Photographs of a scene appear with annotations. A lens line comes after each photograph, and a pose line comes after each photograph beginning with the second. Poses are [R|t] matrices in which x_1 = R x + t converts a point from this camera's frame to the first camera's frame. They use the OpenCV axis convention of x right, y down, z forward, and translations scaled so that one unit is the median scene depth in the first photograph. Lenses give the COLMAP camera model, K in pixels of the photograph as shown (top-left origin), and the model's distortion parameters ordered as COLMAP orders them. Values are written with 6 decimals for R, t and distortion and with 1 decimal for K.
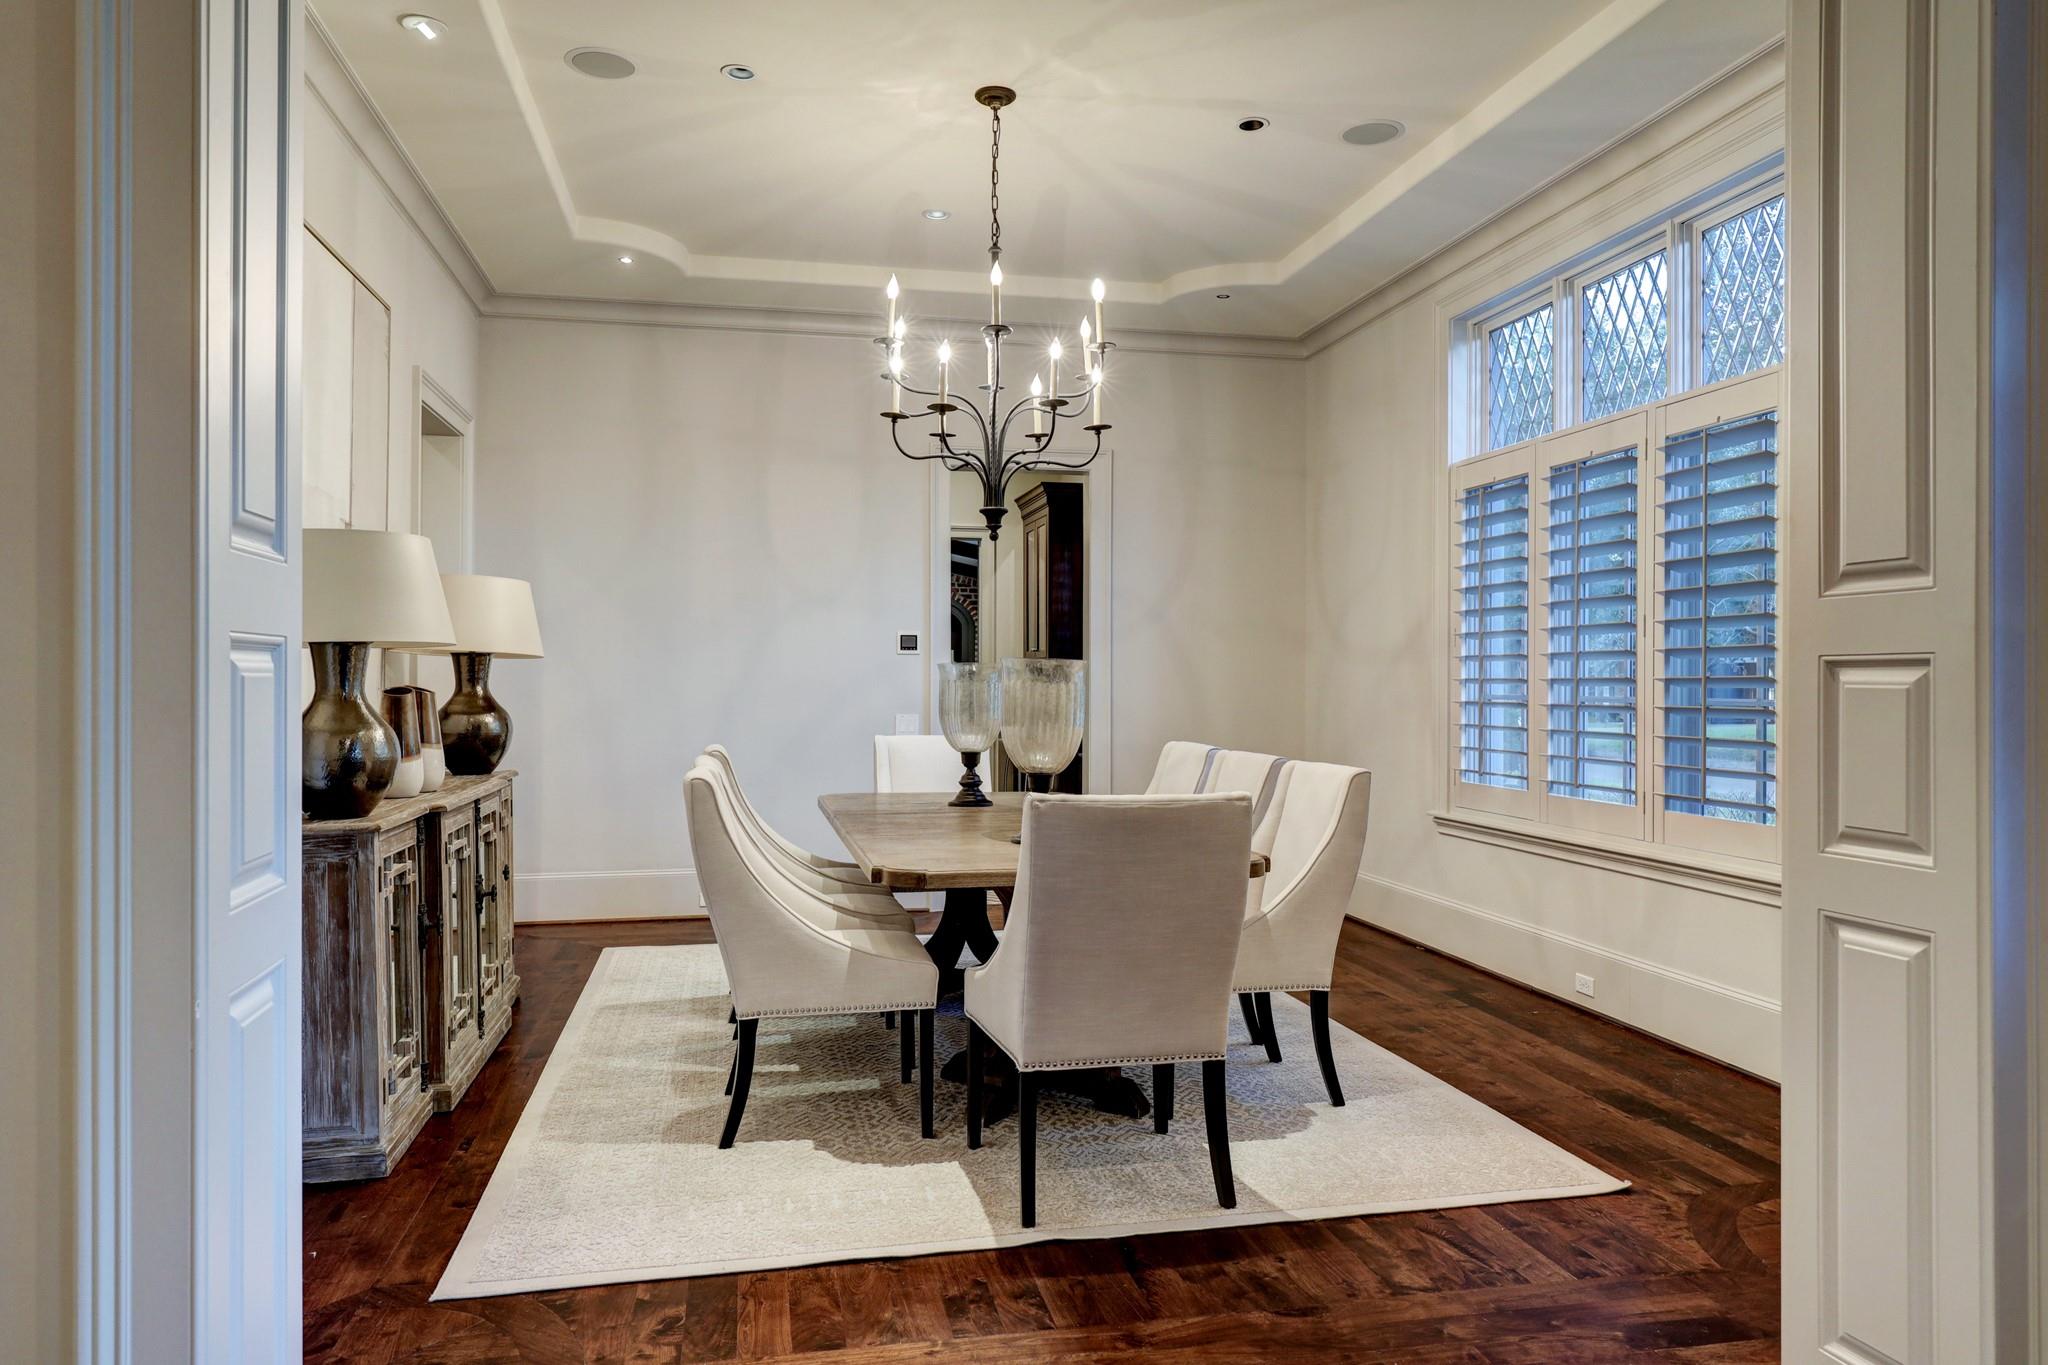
lens RADIAL K [[1378.4, 0, 952.8], [0, 1378.4, 591.1], [0, 0, 1]] dist [0.008283, -0.000685]
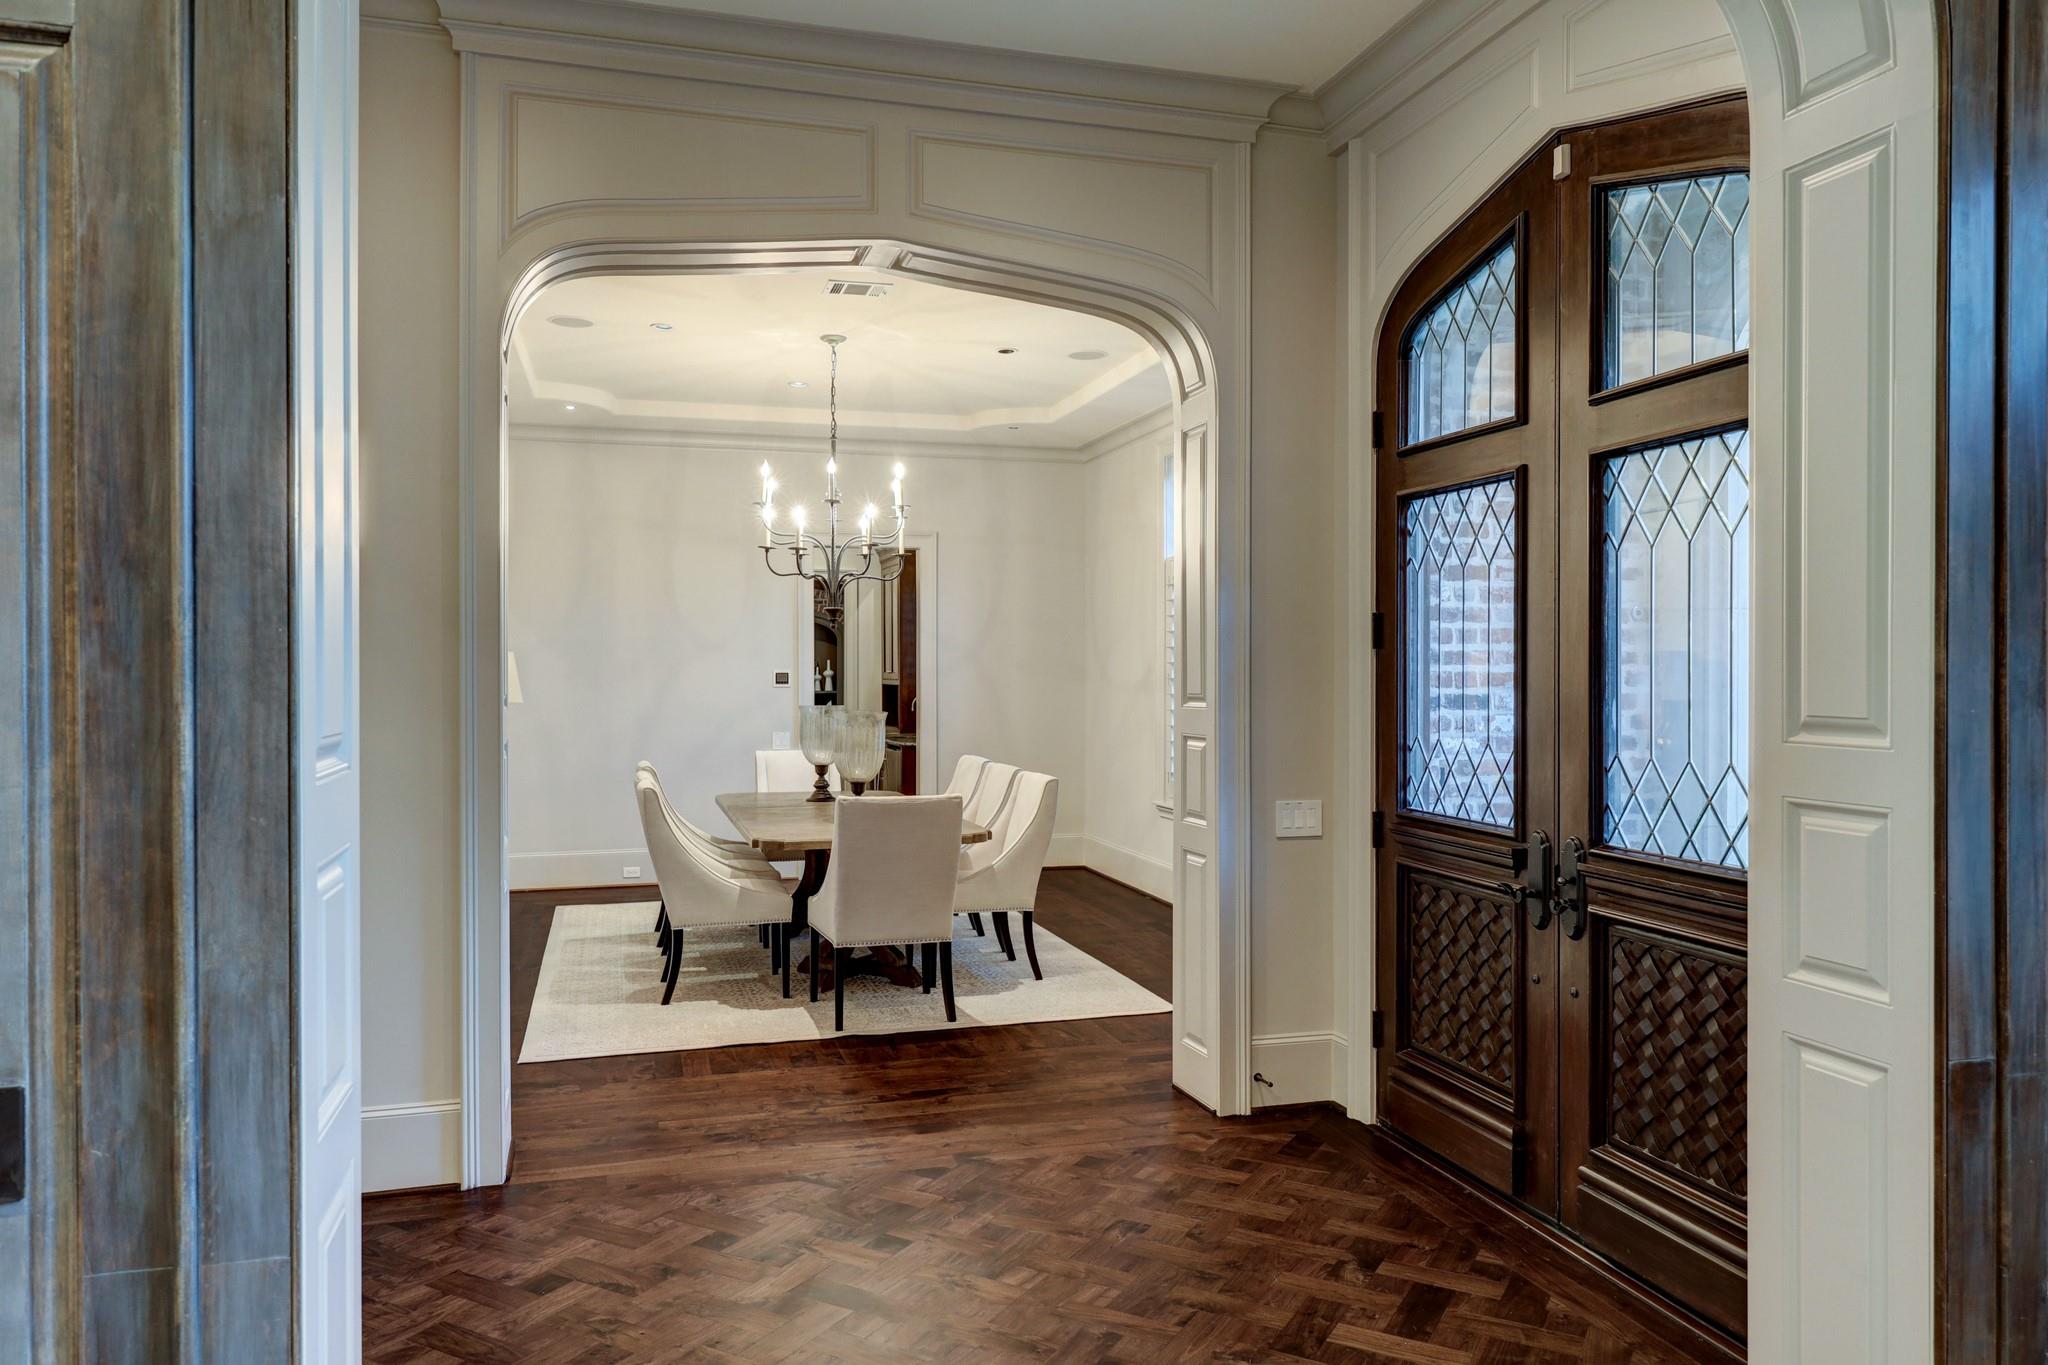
lens RADIAL K [[1378.4, 0, 974.5], [0, 1378.4, 669.4], [0, 0, 1]] dist [0.008283, -0.000685]
pose [[0.995229, -0.000002, 0.097570, 0.041362], [-0.006085, 0.998052, 0.062088, -0.099517], [-0.097380, -0.062386, 0.993290, -0.605101]]
